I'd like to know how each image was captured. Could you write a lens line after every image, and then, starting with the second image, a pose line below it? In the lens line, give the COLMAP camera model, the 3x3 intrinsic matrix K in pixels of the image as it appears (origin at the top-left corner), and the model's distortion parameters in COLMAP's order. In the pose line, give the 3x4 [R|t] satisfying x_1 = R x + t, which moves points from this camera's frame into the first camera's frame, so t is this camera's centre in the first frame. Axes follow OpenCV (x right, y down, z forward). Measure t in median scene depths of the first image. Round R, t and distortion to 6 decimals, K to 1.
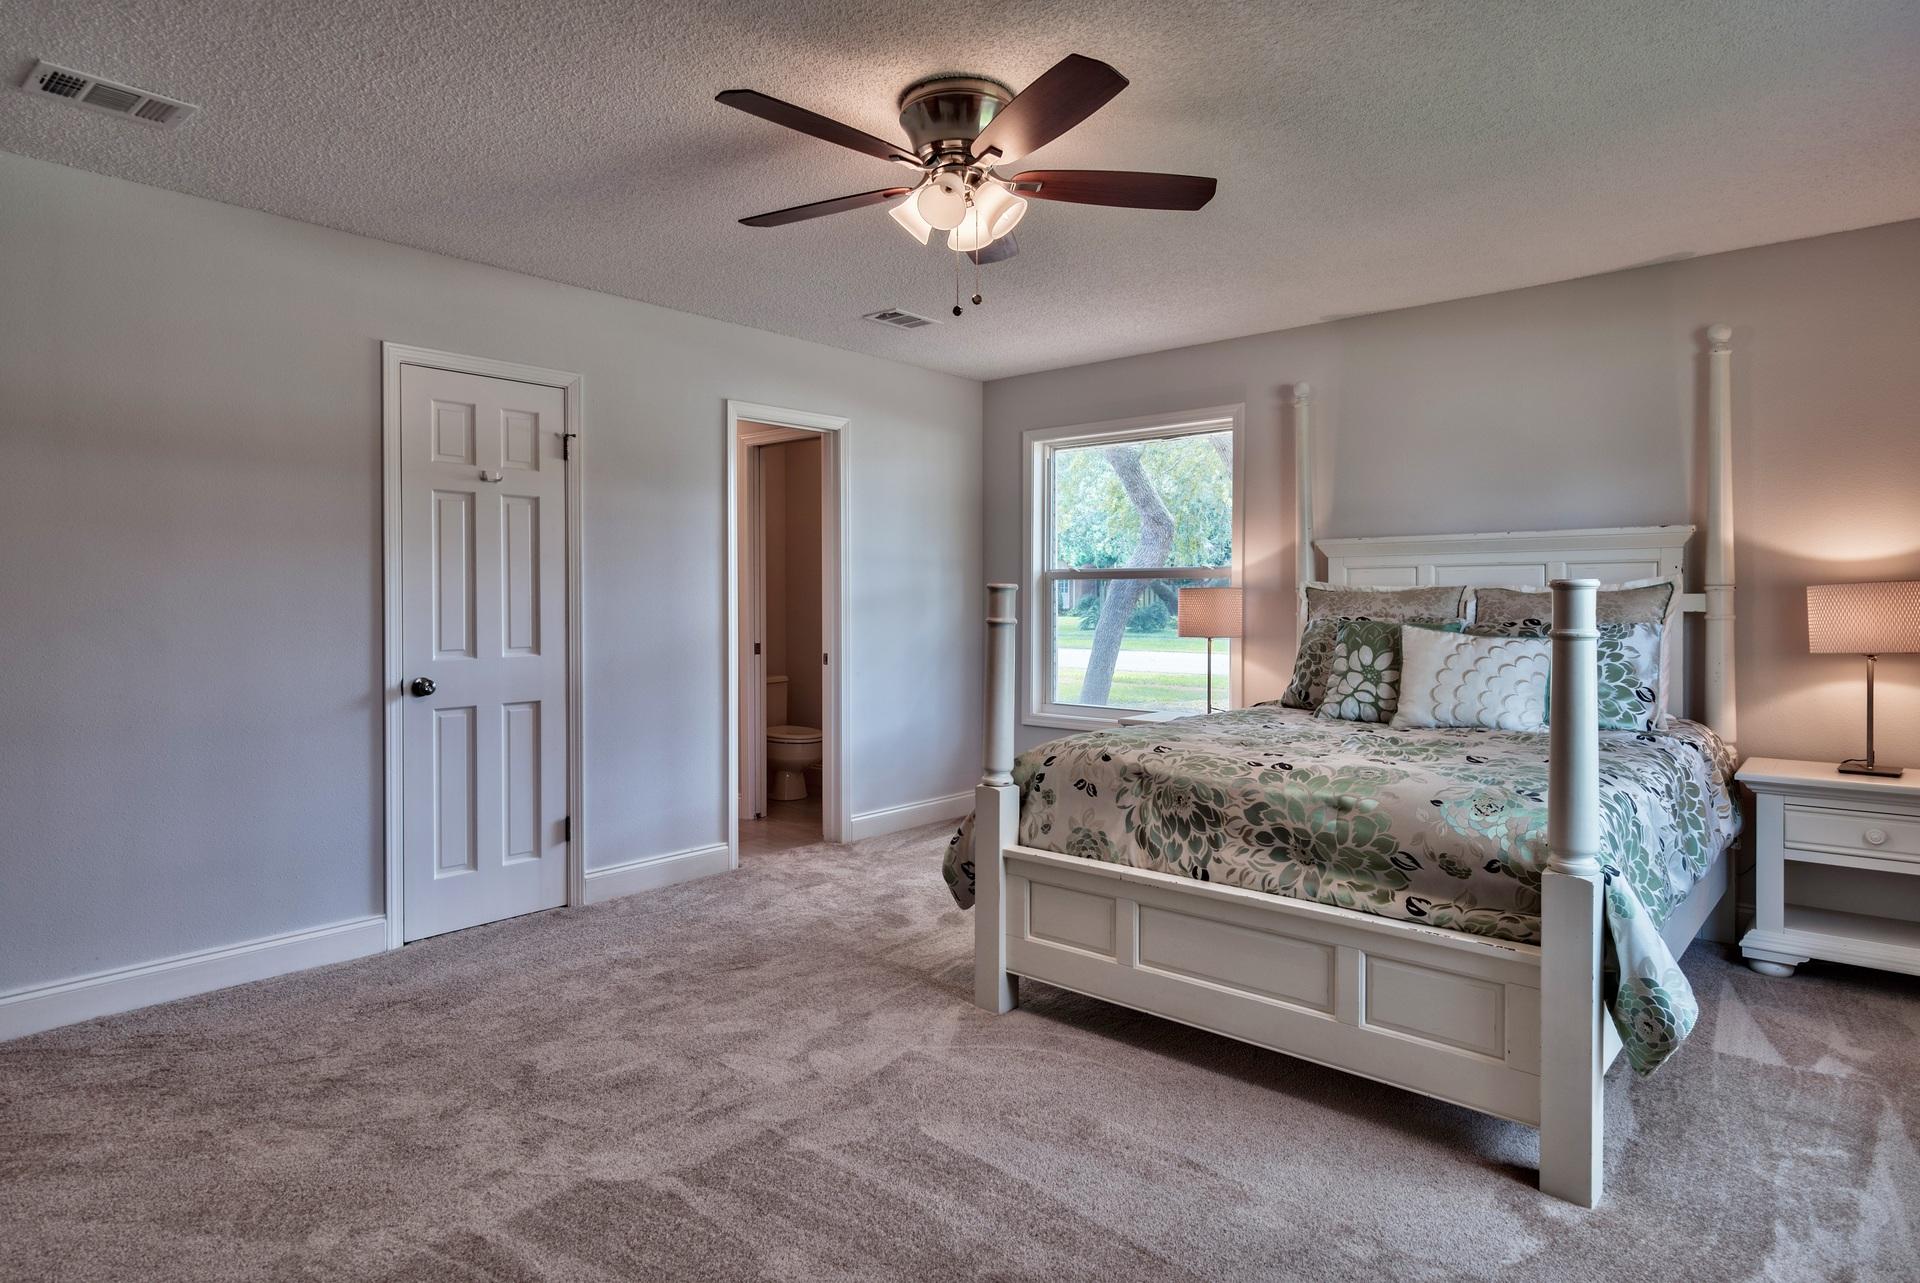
lens RADIAL K [[1116.1, 0, 1022.1], [0, 1116.1, 610.2], [0, 0, 1]] dist [0.002412, 0.000990]
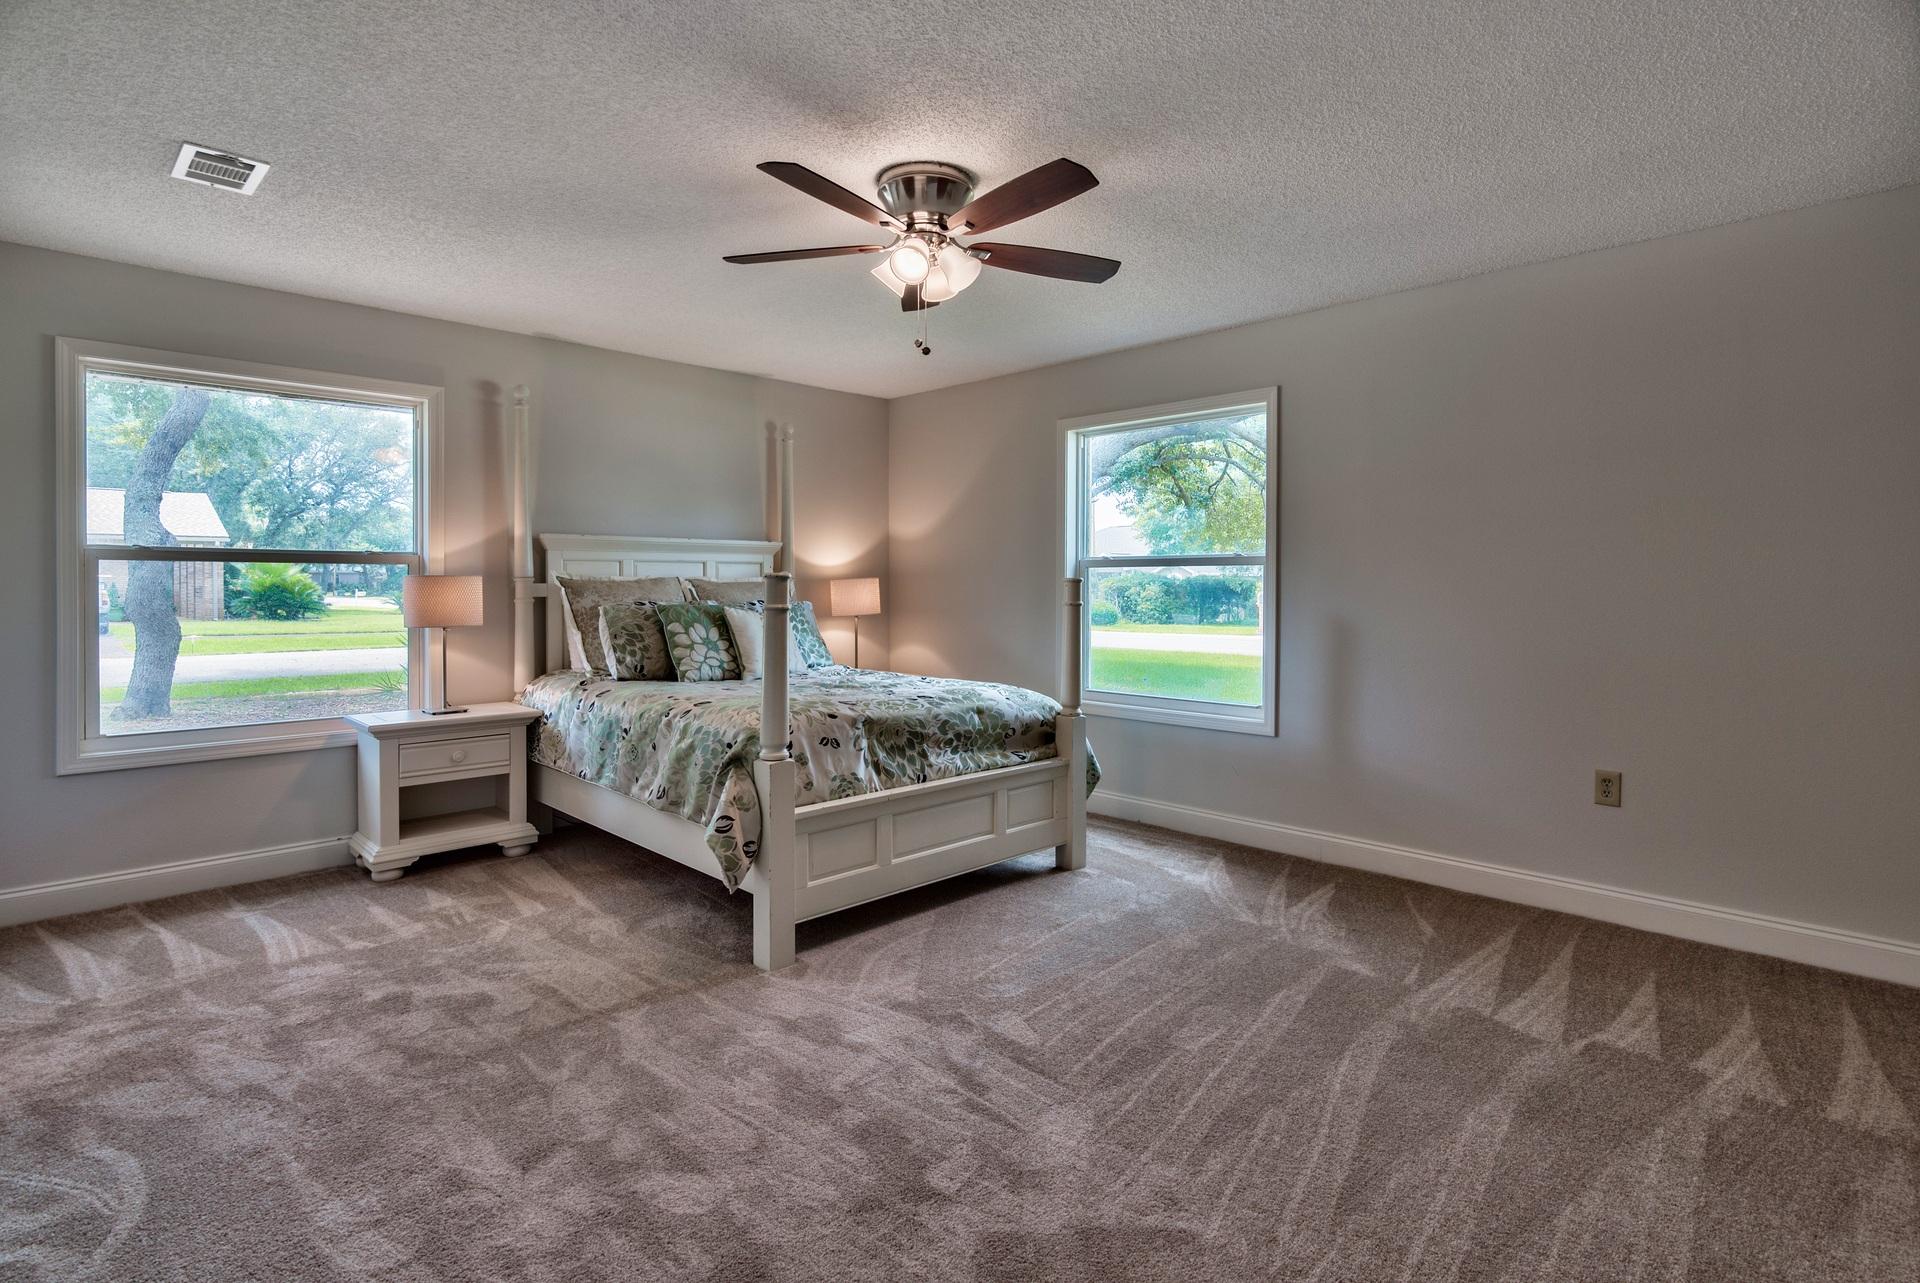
lens RADIAL K [[953.7, 0, 961.3], [0, 953.7, 584.7], [0, 0, 1]] dist [-0.000361, -0.000251]
pose [[0.078260, -0.001601, 0.996932, -0.975277], [0.009110, 0.999958, 0.000890, -0.013661], [-0.996891, 0.009012, 0.078271, 0.778222]]
